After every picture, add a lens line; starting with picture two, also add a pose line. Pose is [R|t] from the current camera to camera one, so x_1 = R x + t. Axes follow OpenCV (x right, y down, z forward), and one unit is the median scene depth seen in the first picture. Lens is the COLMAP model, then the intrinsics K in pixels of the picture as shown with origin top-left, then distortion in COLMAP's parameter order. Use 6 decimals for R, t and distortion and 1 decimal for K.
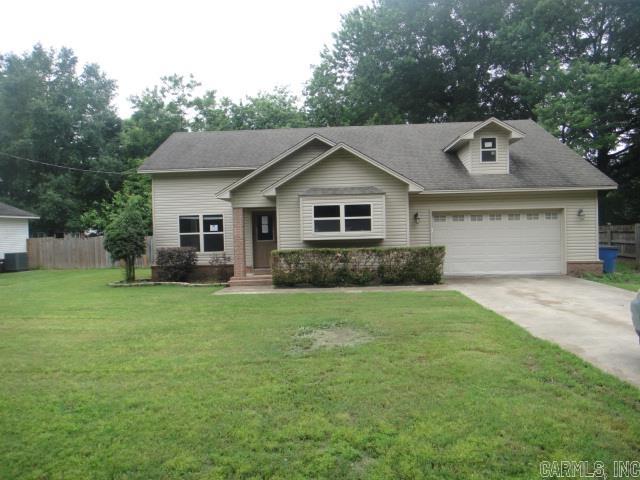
lens RADIAL K [[436.1, 0, 320.0], [0, 436.1, 240.0], [0, 0, 1]] dist [-0.002401, -0.000906]
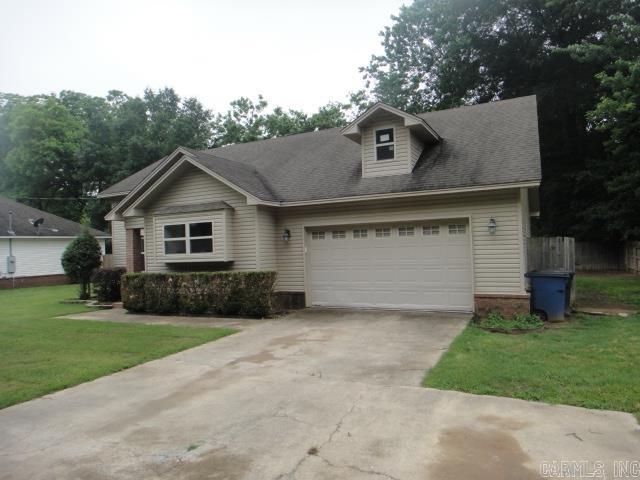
lens RADIAL K [[436.1, 0, 320.0], [0, 436.1, 240.0], [0, 0, 1]] dist [-0.002401, -0.000906]
pose [[0.925426, -0.016933, -0.378549, 0.595922], [0.007736, 0.999637, -0.025803, -0.020234], [0.378849, 0.020950, 0.925221, 0.258257]]
